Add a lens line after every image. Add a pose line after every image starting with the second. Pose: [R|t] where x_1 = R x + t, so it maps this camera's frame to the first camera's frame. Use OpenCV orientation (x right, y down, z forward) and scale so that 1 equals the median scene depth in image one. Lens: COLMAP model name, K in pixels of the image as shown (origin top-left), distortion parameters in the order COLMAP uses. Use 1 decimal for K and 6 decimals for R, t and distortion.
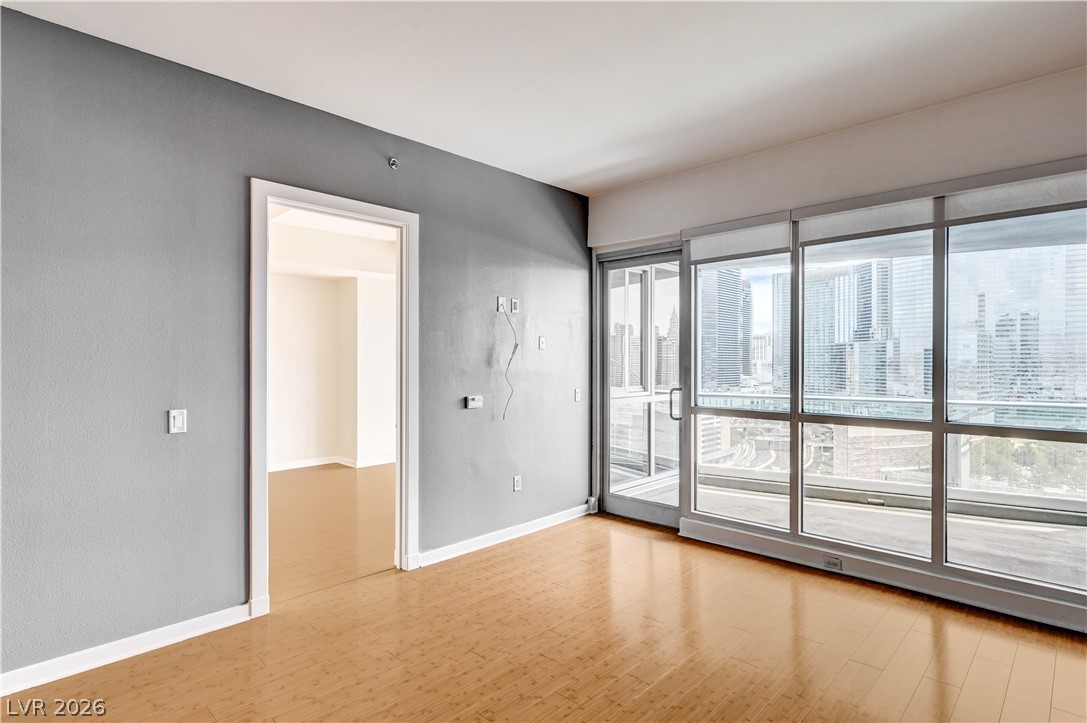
lens RADIAL K [[557.9, 0, 549.3], [0, 557.9, 360.4], [0, 0, 1]] dist [0.001605, -0.000069]
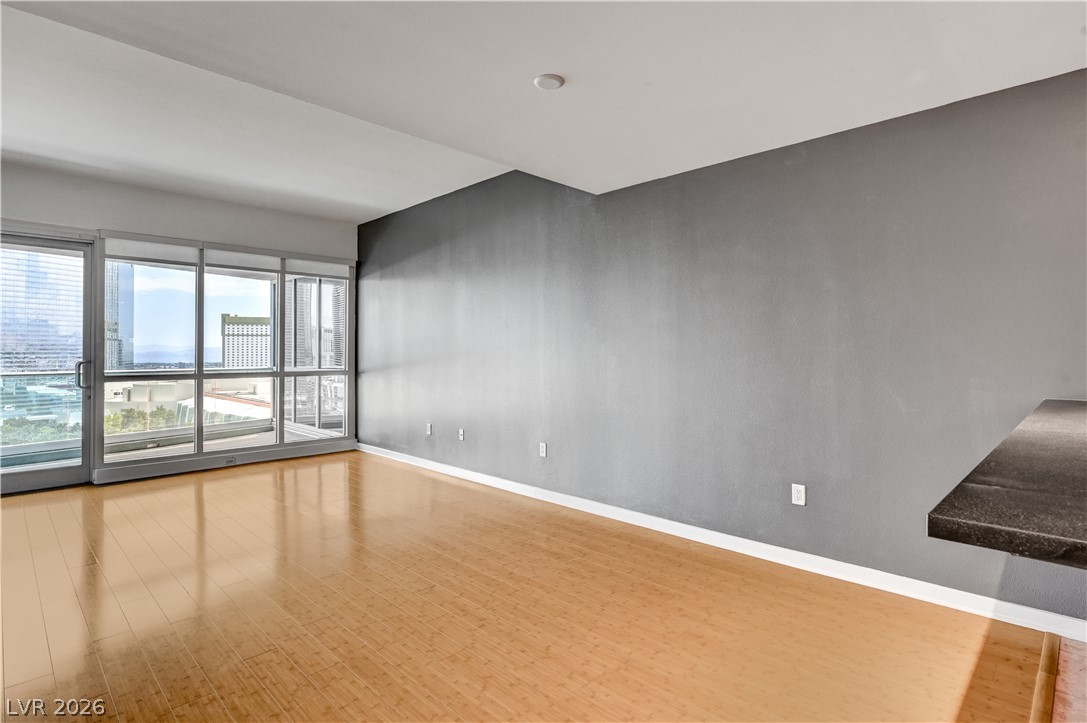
lens RADIAL K [[553.6, 0, 548.0], [0, 553.6, 349.7], [0, 0, 1]] dist [0.000788, 0.000231]
pose [[0.019566, 0.004758, 0.999797, -0.907436], [-0.000983, 0.999988, -0.004740, 0.029997], [-0.999808, -0.000890, 0.019570, 0.013886]]
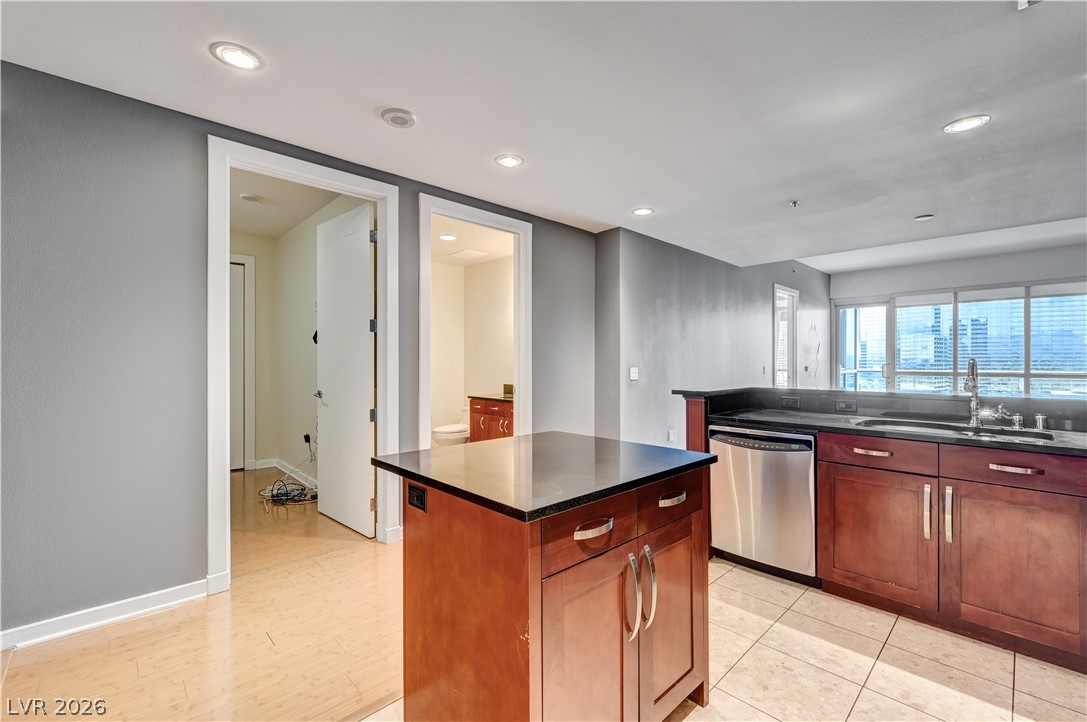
lens RADIAL K [[465.7, 0, 547.6], [0, 465.7, 358.4], [0, 0, 1]] dist [0.000392, 0.000120]
pose [[0.999405, 0.000461, -0.034500, -1.052084], [-0.000550, 0.999997, -0.002566, 0.034379], [0.034499, 0.002583, 0.999401, -0.895338]]
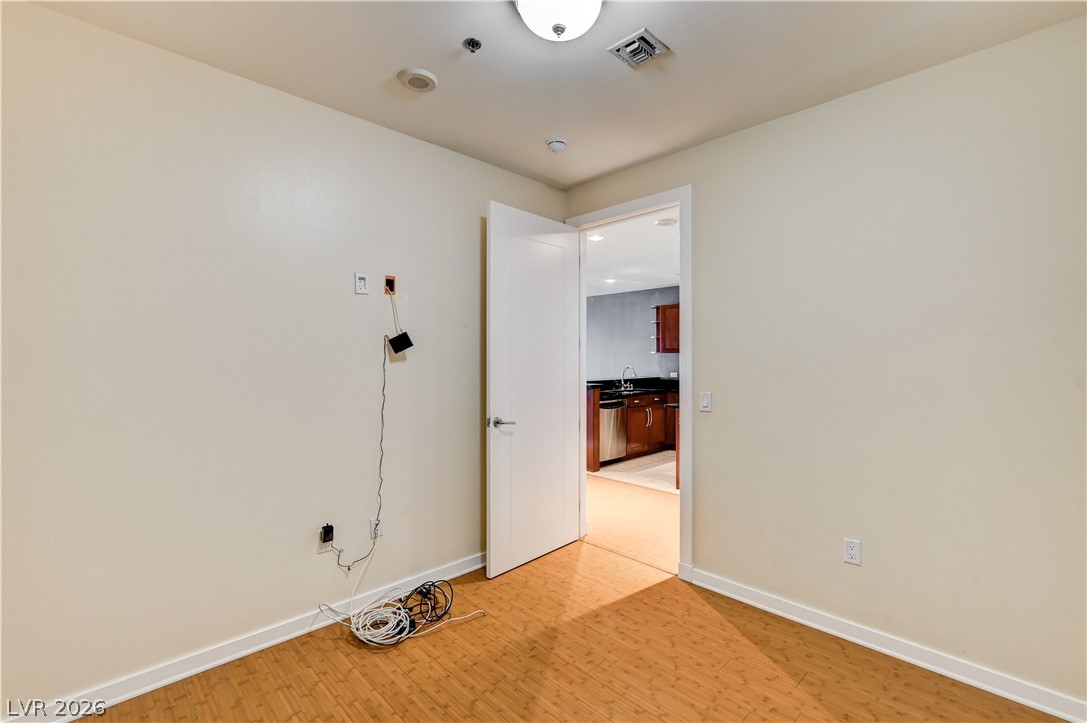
lens RADIAL K [[479.3, 0, 554.7], [0, 479.3, 357.5], [0, 0, 1]] dist [-0.001264, -0.000104]
pose [[0.021260, 0.000656, 0.999774, -2.117603], [-0.001311, 0.999999, -0.000628, 0.006228], [-0.999773, -0.001298, 0.021261, -0.186794]]
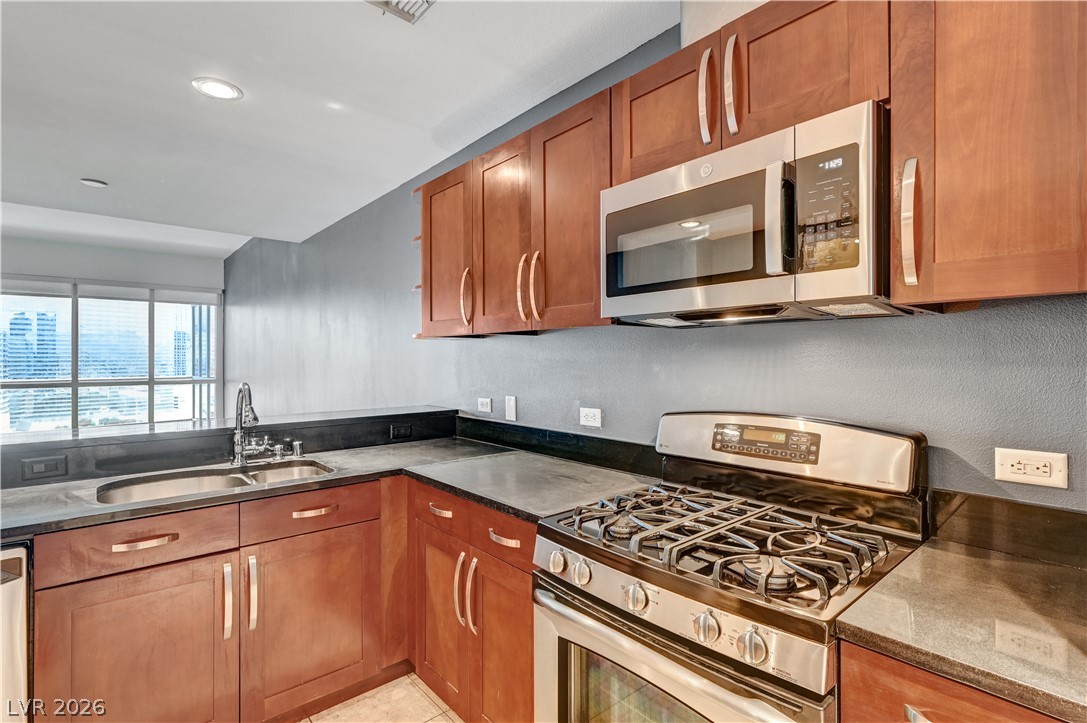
lens RADIAL K [[520.0, 0, 549.9], [0, 520.0, 360.2], [0, 0, 1]] dist [-0.002749, -0.000198]
pose [[0.085876, -0.002641, 0.996302, -1.040680], [0.001460, 0.999996, 0.002525, 0.012734], [-0.996305, 0.001238, 0.085880, -0.685873]]
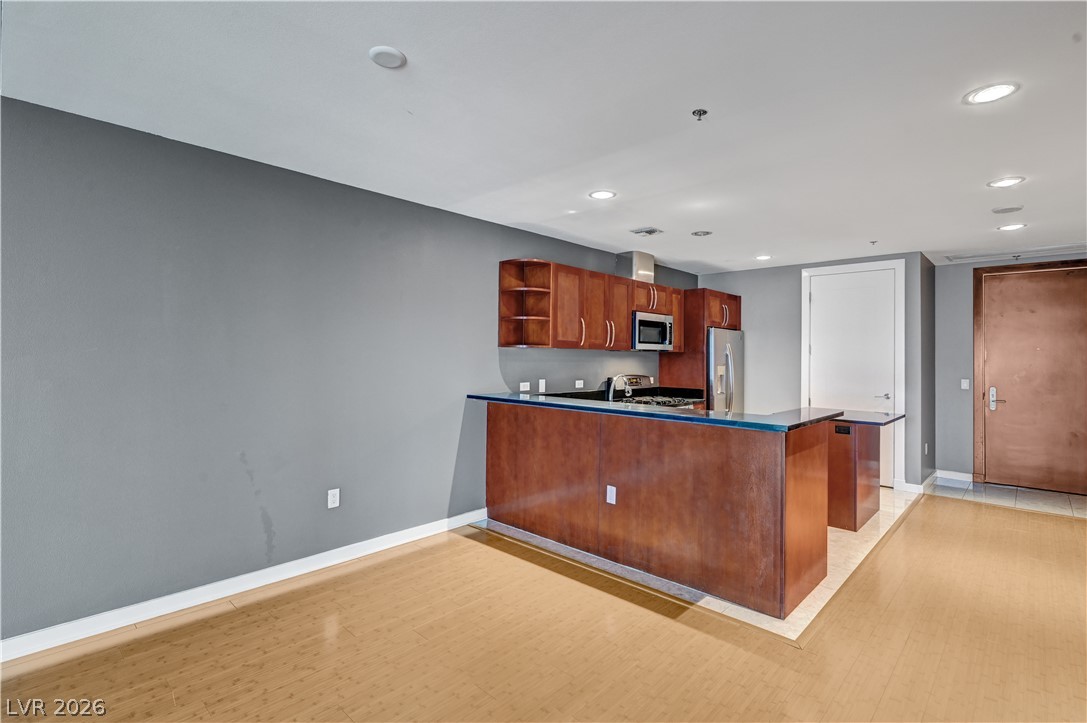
lens RADIAL K [[518.0, 0, 548.0], [0, 518.0, 348.1], [0, 0, 1]] dist [0.001289, 0.000196]
pose [[-0.999806, -0.011935, -0.015640, -0.487868], [-0.011654, 0.999772, -0.017915, 0.006898], [0.015851, -0.017729, -0.999717, 0.449819]]
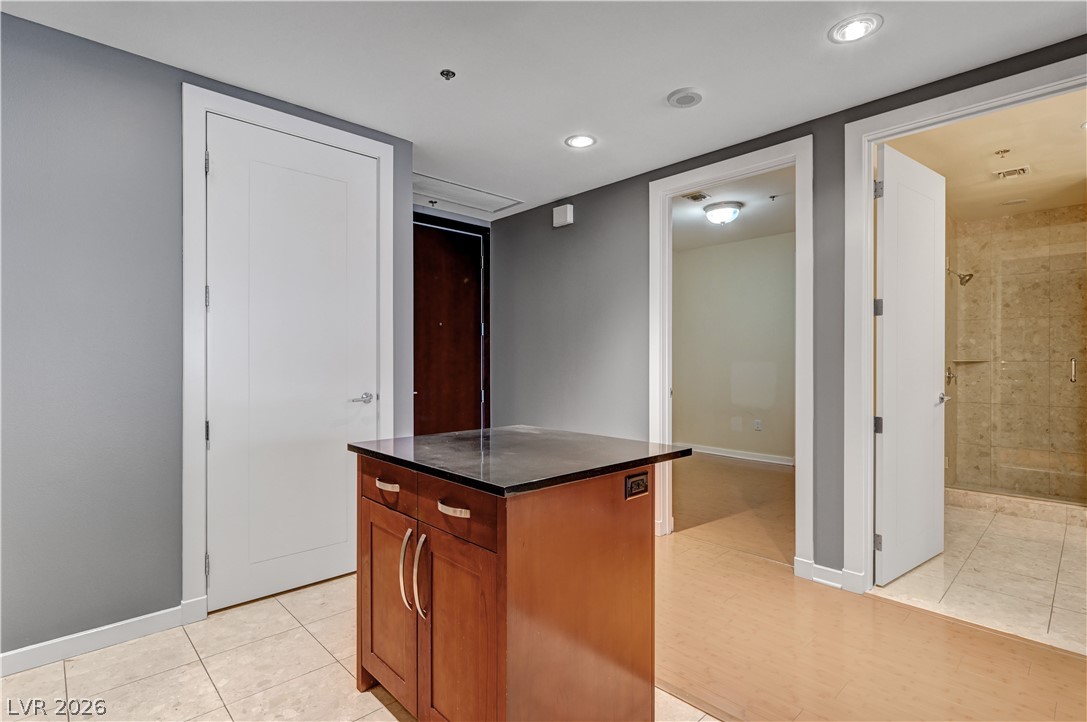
lens RADIAL K [[526.6, 0, 547.7], [0, 526.6, 362.0], [0, 0, 1]] dist [0.001585, 0.000981]
pose [[-0.042673, 0.004409, -0.999079, -0.660555], [0.002746, 0.999987, 0.004296, 0.042132], [0.999085, -0.002560, -0.042684, -0.495429]]
